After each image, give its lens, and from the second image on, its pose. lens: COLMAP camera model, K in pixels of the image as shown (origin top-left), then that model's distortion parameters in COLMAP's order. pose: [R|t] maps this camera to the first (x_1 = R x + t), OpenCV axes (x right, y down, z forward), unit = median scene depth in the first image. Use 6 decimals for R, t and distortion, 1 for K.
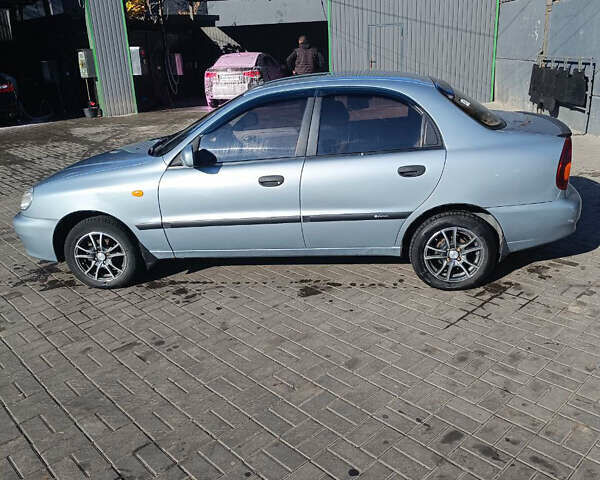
lens RADIAL K [[556.9, 0, 300.0], [0, 556.9, 240.0], [0, 0, 1]] dist [0.010795, 0.009166]
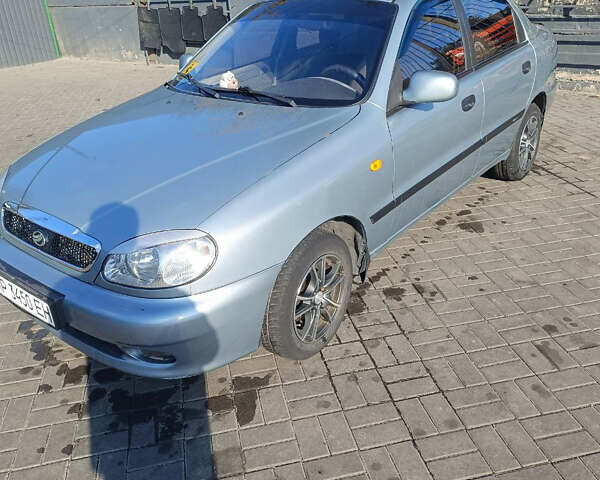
lens RADIAL K [[556.9, 0, 300.0], [0, 556.9, 240.0], [0, 0, 1]] dist [0.010795, 0.009166]
pose [[0.520756, -0.354426, 0.776656, -0.797578], [0.313503, 0.925579, 0.212179, -0.155916], [-0.794058, 0.132990, 0.593114, 0.668308]]
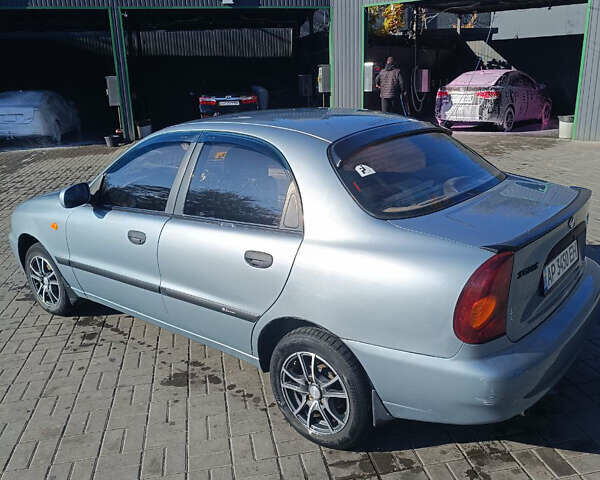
lens RADIAL K [[556.9, 0, 300.0], [0, 556.9, 240.0], [0, 0, 1]] dist [0.010795, 0.009166]
pose [[0.843486, 0.173585, -0.508331, 0.522117], [-0.183114, 0.982581, 0.031686, -0.157536], [0.504977, 0.066355, 0.860579, 0.368917]]
